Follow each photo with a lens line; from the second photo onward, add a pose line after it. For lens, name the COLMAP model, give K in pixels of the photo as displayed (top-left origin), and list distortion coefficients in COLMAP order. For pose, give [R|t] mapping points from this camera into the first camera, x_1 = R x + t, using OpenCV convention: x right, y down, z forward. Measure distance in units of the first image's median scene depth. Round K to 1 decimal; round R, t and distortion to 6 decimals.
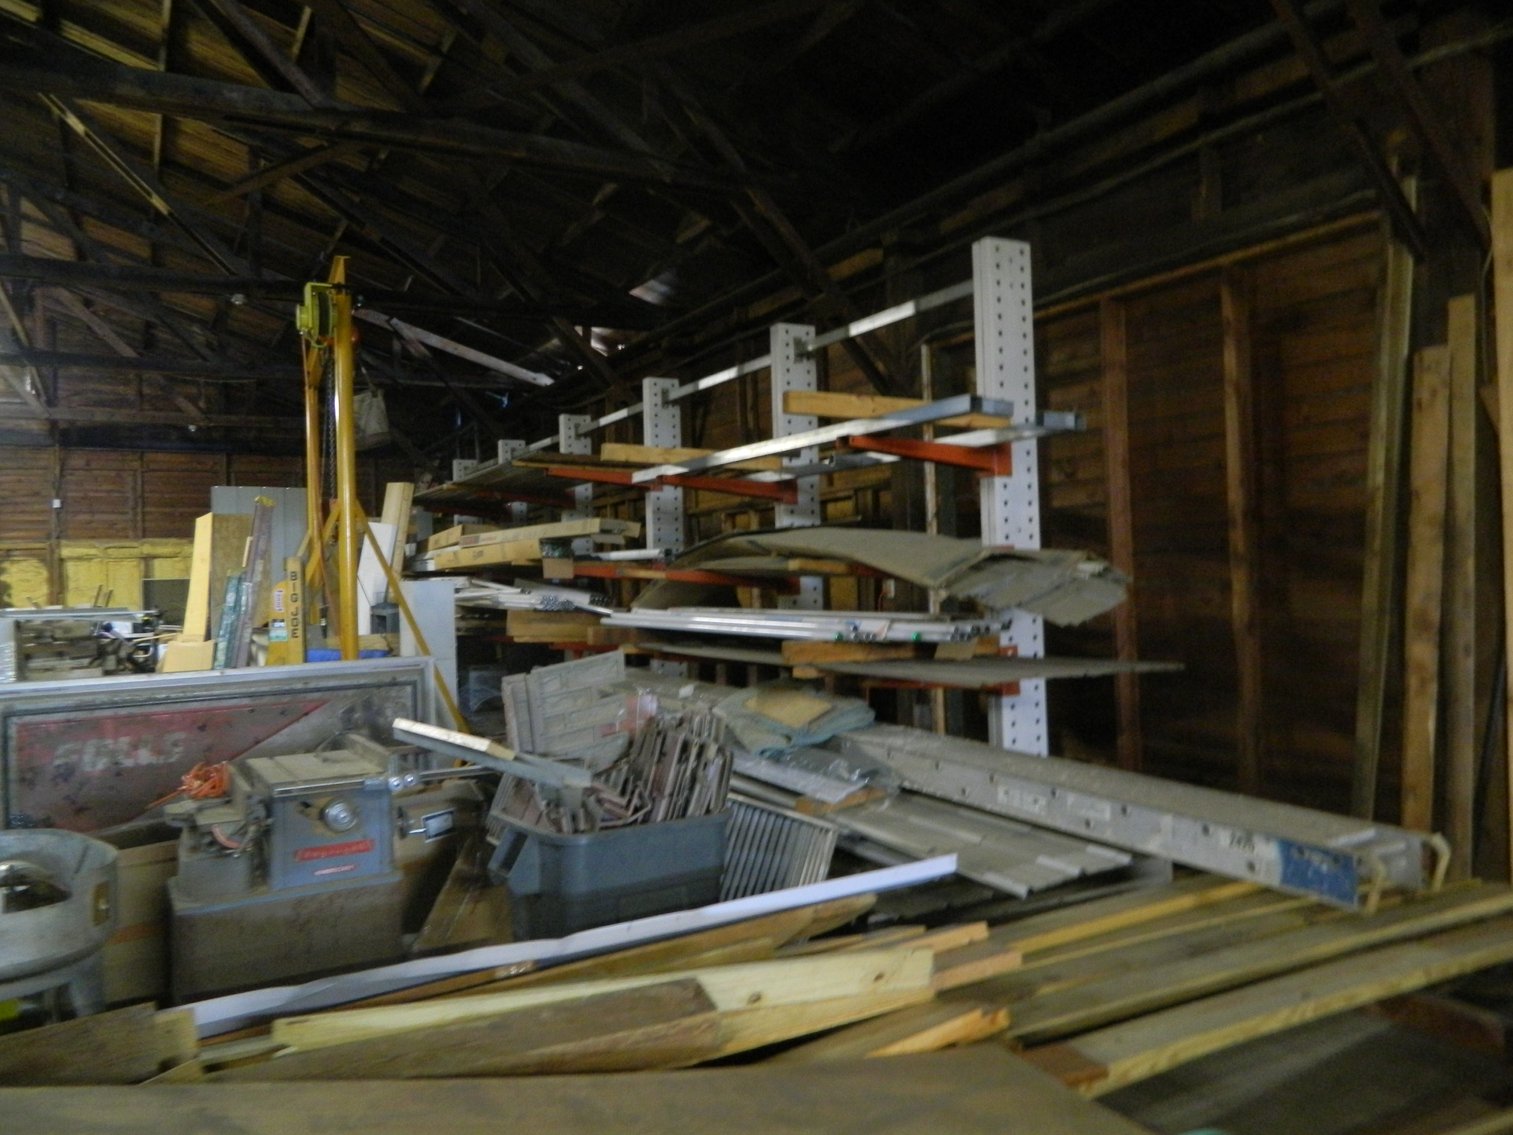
lens RADIAL K [[1104.6, 0, 756.5], [0, 1104.6, 567.5], [0, 0, 1]] dist [-0.003758, -0.011290]
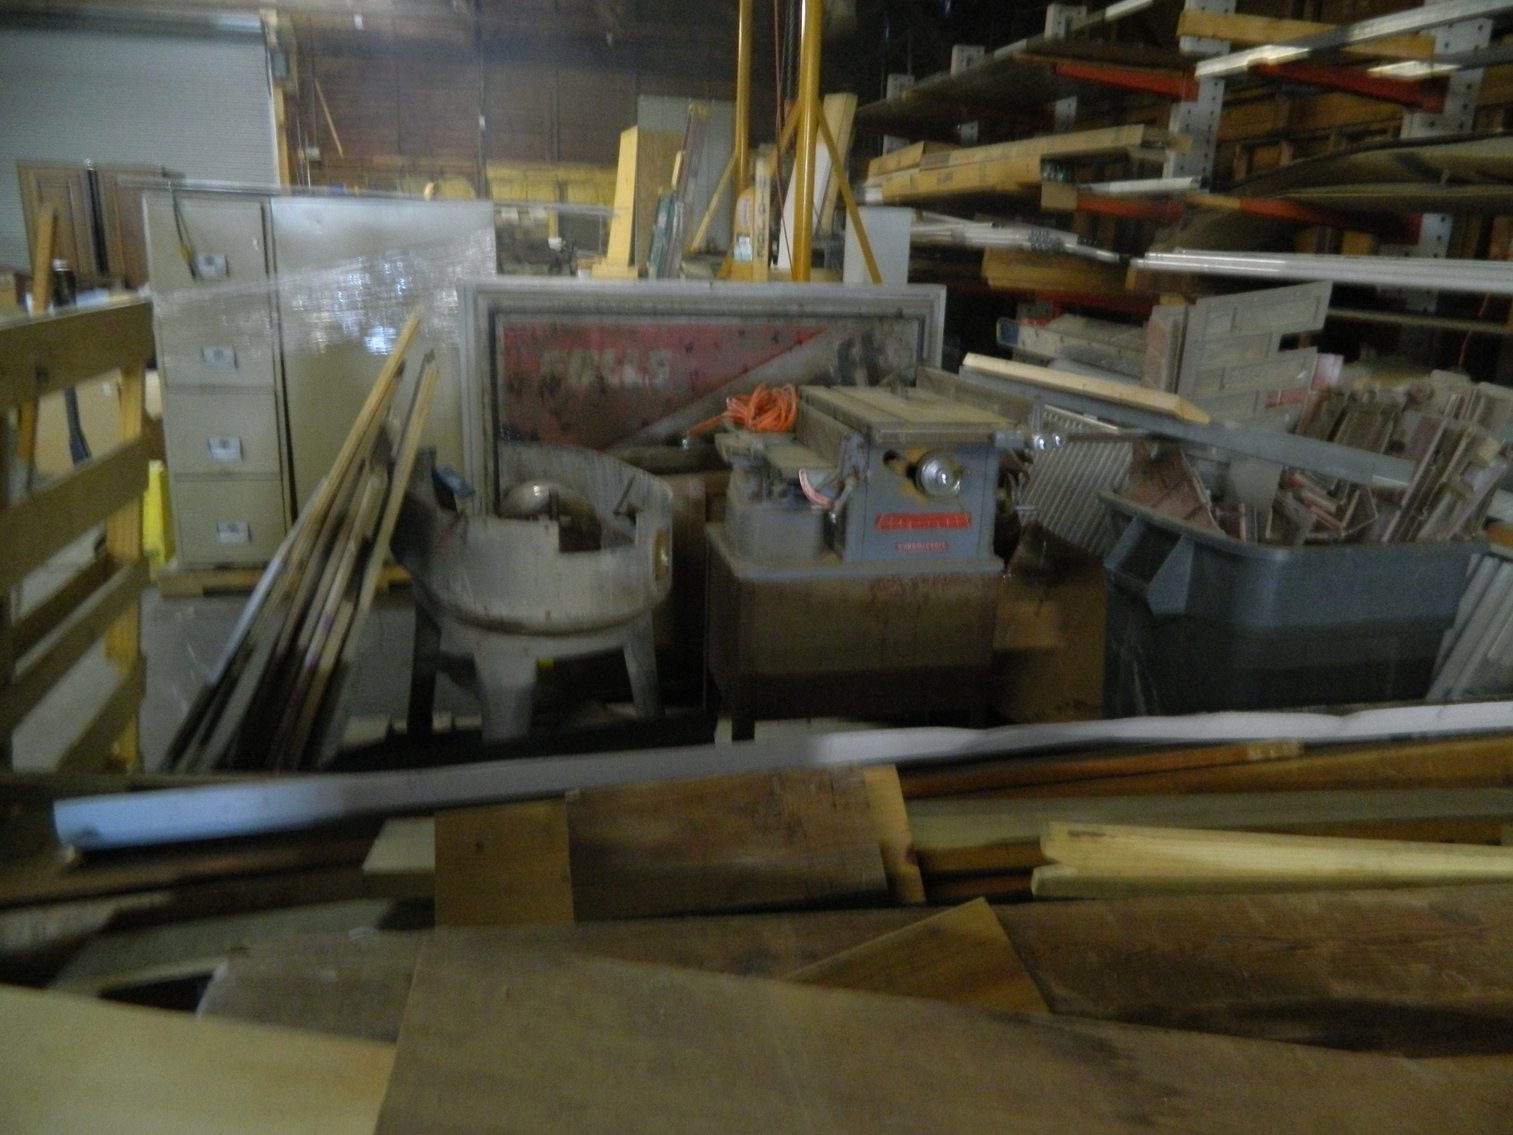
lens RADIAL K [[1091.2, 0, 756.5], [0, 1091.2, 567.5], [0, 0, 1]] dist [-0.004786, -0.002327]
pose [[0.948274, 0.149234, -0.280190, -0.174270], [-0.060416, 0.951323, 0.302216, 0.044221], [0.311652, -0.269656, 0.911130, 0.179031]]
